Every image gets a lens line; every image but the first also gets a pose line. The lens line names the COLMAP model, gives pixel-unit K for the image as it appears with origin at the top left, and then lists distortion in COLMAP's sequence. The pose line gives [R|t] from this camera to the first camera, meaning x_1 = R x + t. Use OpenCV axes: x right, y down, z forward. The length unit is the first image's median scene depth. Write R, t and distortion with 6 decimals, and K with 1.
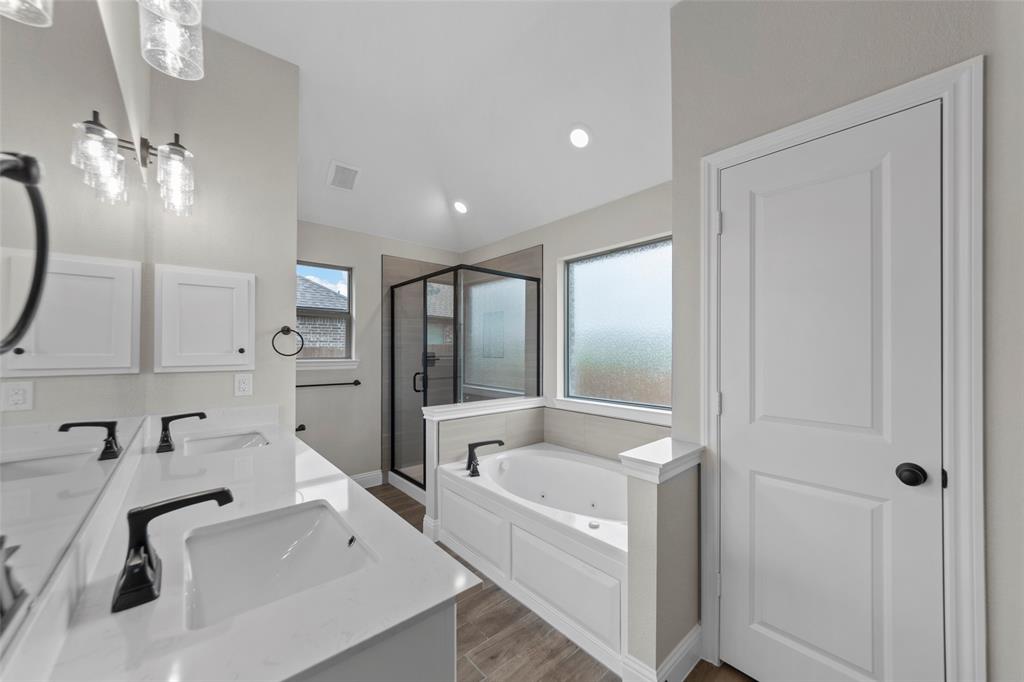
lens RADIAL K [[390.0, 0, 512.0], [0, 390.0, 341.0], [0, 0, 1]] dist [-0.000155, -0.000046]
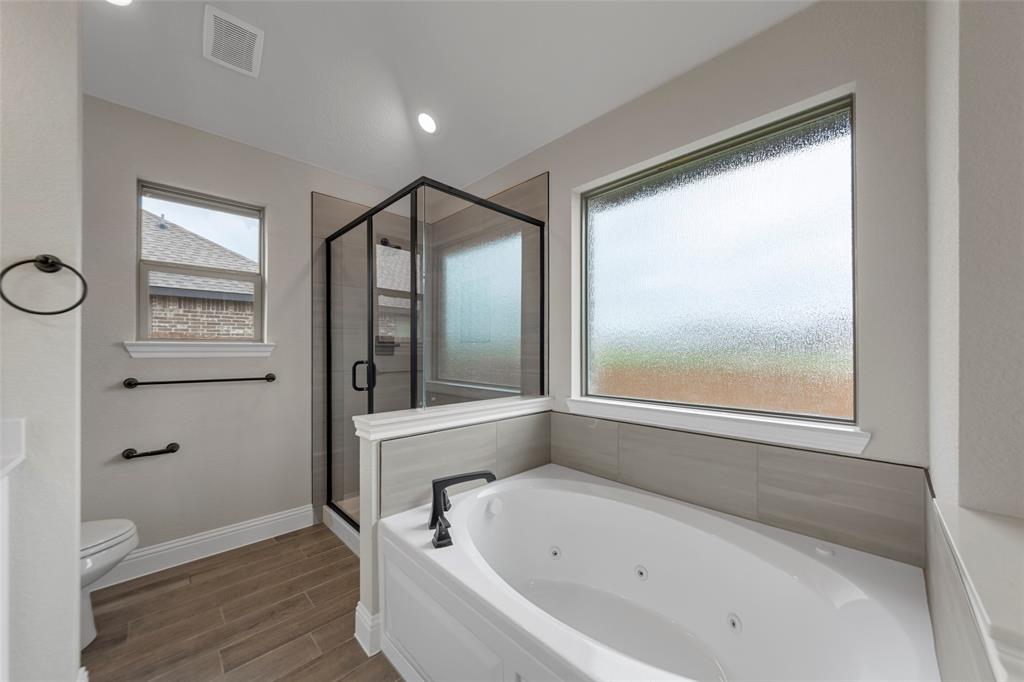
lens RADIAL K [[370.4, 0, 514.4], [0, 370.4, 351.7], [0, 0, 1]] dist [-0.000345, -0.000110]
pose [[0.997952, -0.001029, 0.063958, -0.022243], [-0.000389, 0.999755, 0.022147, 0.052064], [-0.063965, -0.022126, 0.997707, 0.368031]]
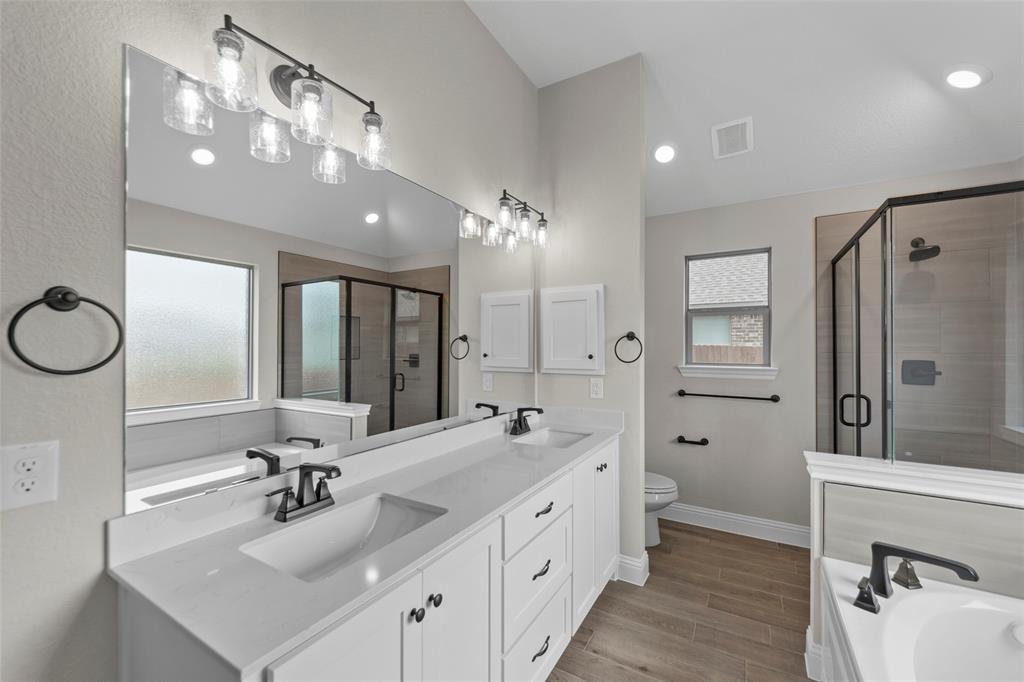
lens RADIAL K [[404.6, 0, 507.3], [0, 404.6, 340.5], [0, 0, 1]] dist [0.000188, -0.000044]
pose [[0.306167, -0.017107, -0.951824, 0.205343], [0.021140, 0.999714, -0.011168, -0.008024], [0.951743, -0.016702, 0.306441, 0.293859]]
